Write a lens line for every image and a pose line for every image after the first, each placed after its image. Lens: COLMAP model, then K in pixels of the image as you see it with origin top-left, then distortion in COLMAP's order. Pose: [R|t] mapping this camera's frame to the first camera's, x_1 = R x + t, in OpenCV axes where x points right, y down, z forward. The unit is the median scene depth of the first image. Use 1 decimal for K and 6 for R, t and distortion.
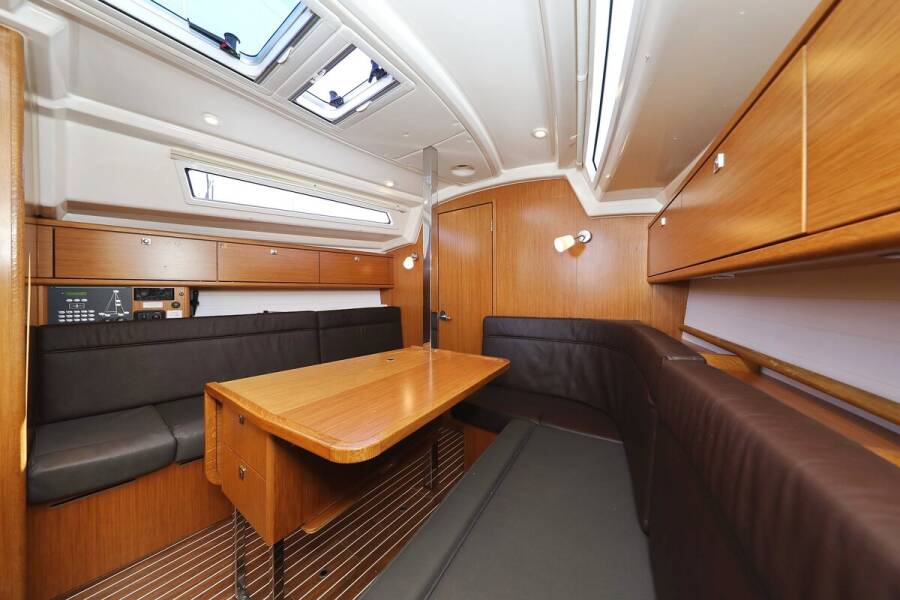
lens RADIAL K [[290.4, 0, 466.3], [0, 290.4, 295.4], [0, 0, 1]] dist [0.000511, -0.000087]
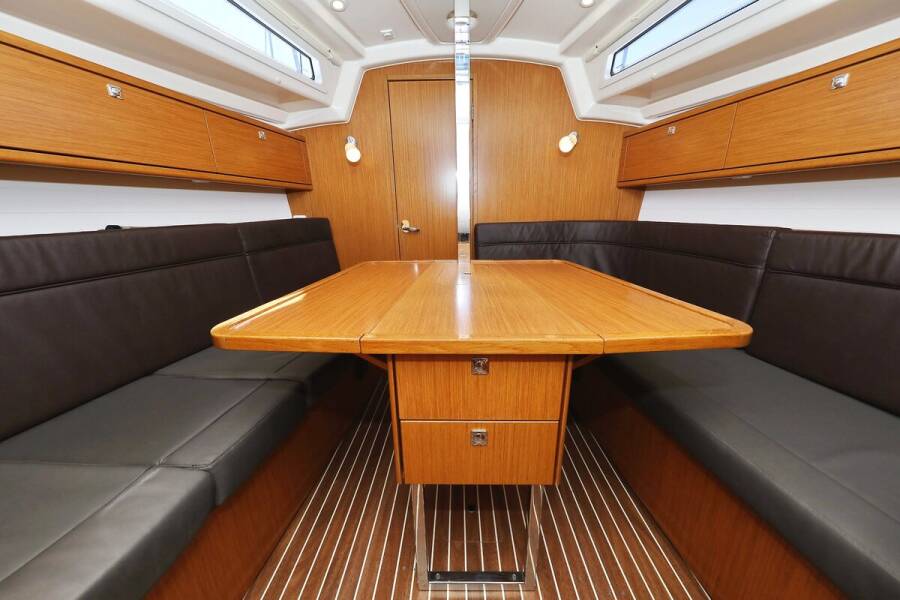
lens RADIAL K [[290.4, 0, 466.3], [0, 290.4, 295.4], [0, 0, 1]] dist [0.000511, -0.000087]
pose [[0.813701, -0.168726, 0.556257, -0.428496], [0.009238, 0.960579, 0.277854, 0.031093], [-0.581210, -0.220951, 0.783183, 0.208467]]
